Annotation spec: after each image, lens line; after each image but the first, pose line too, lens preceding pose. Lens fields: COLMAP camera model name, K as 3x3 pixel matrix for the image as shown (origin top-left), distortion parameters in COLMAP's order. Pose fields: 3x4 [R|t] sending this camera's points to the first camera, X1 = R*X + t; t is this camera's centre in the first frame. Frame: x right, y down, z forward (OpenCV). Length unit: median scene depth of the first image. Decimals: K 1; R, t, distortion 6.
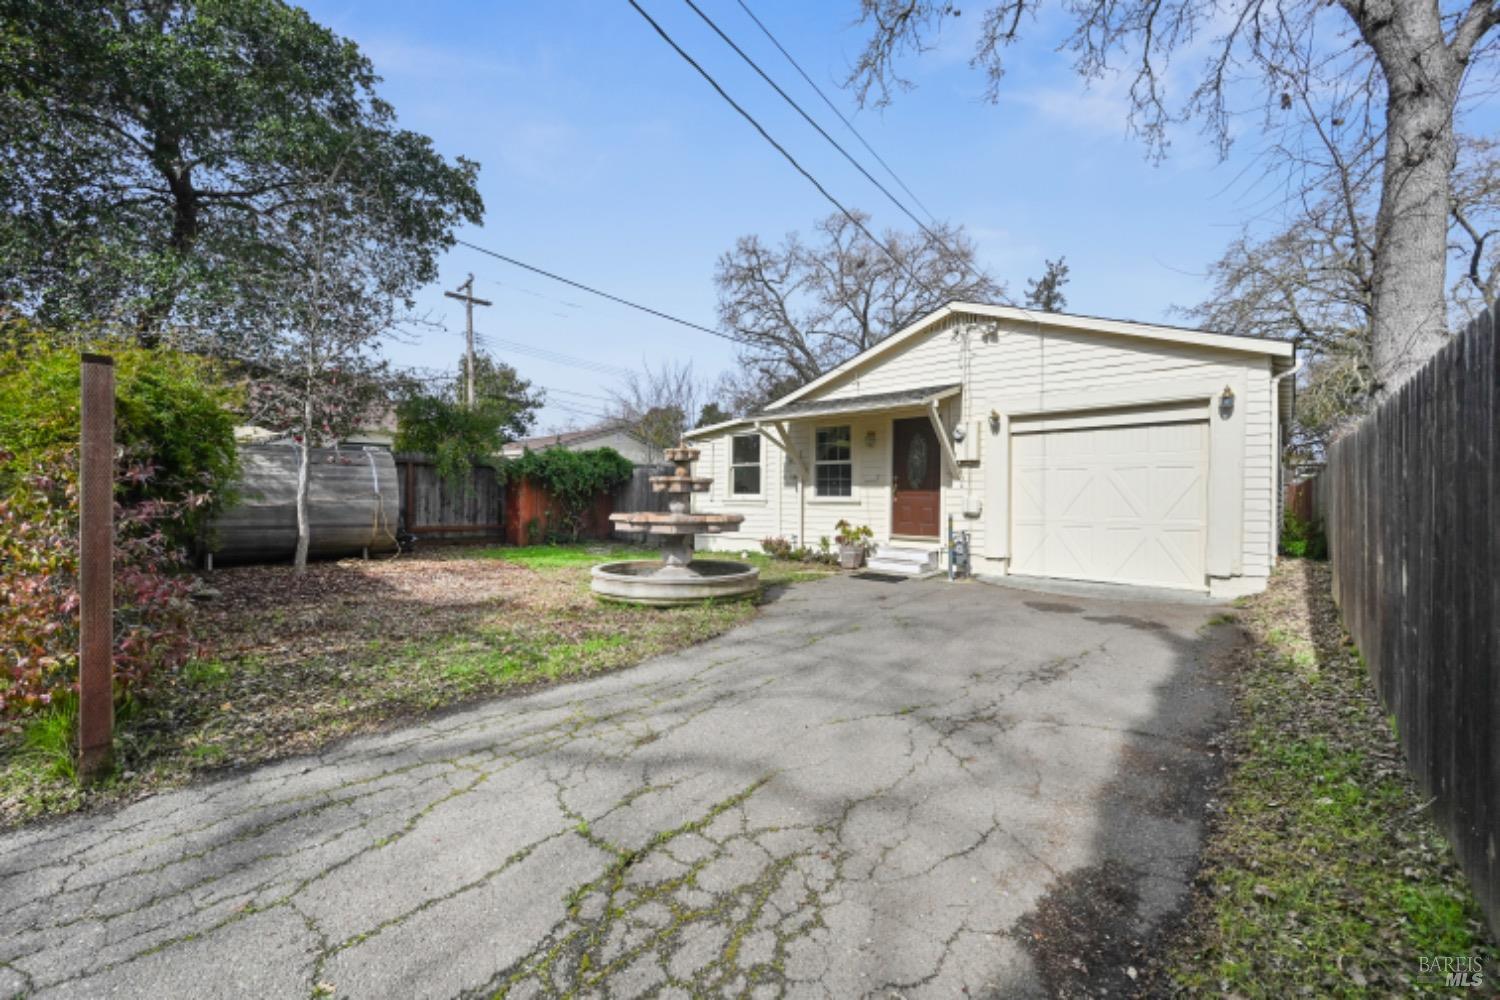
lens RADIAL K [[607.4, 0, 749.7], [0, 607.4, 500.3], [0, 0, 1]] dist [0.001925, 0.000182]
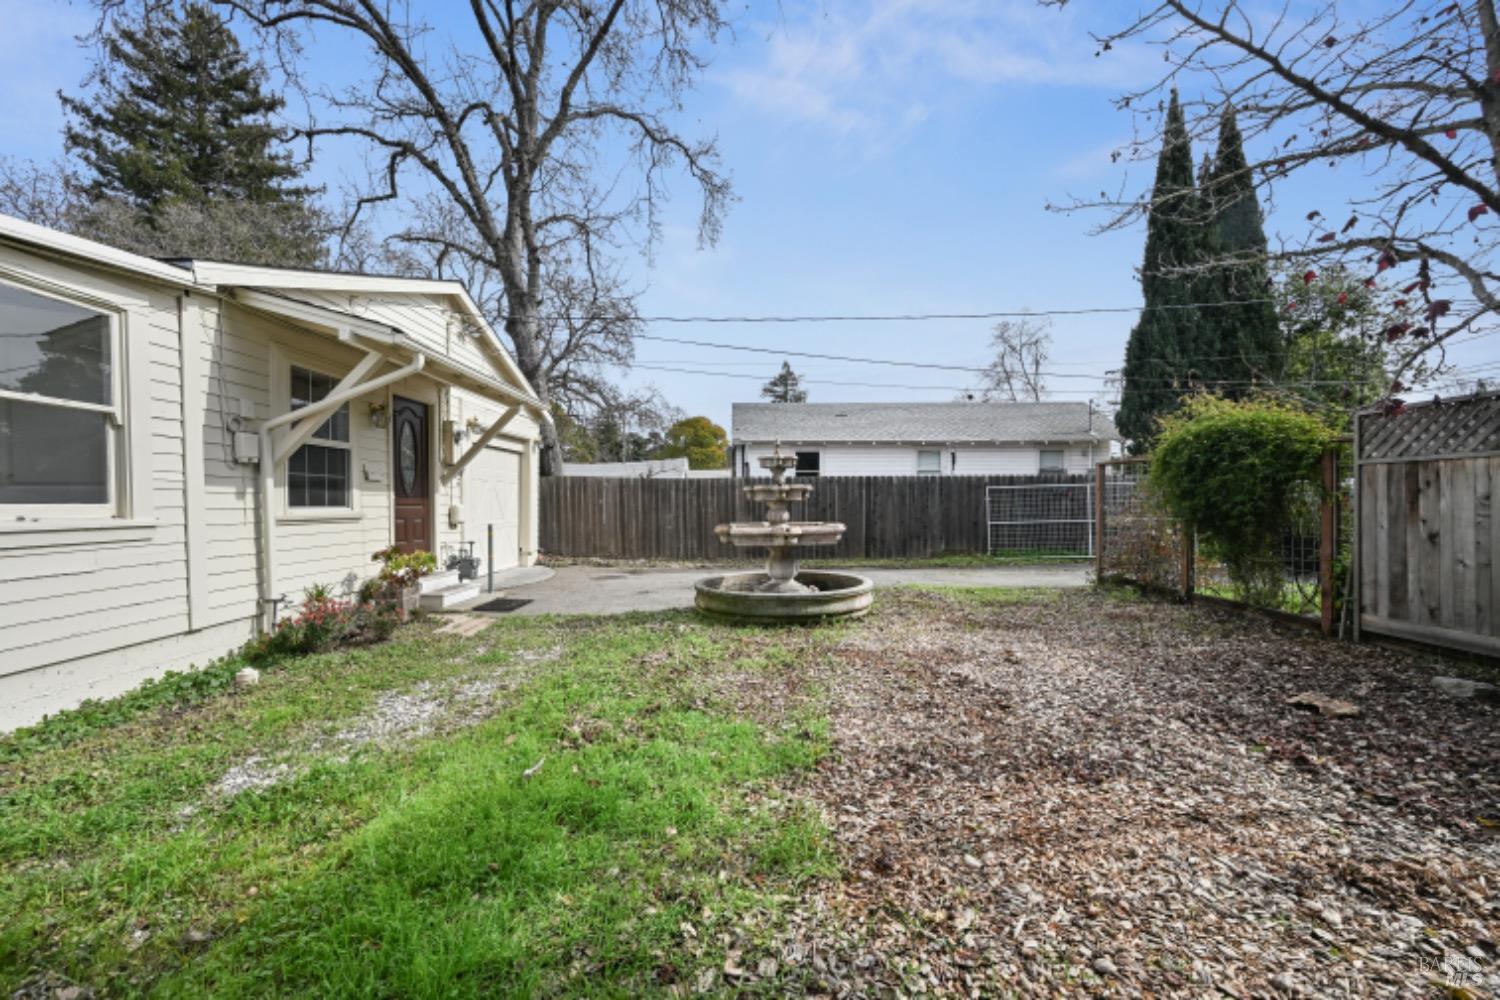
lens RADIAL K [[607.4, 0, 752.7], [0, 607.4, 505.4], [0, 0, 1]] dist [0.001925, 0.000182]
pose [[-0.617598, -0.000871, 0.786493, -0.502340], [0.011637, 0.999880, 0.010246, -0.008897], [-0.786408, 0.015481, -0.617514, 1.031967]]
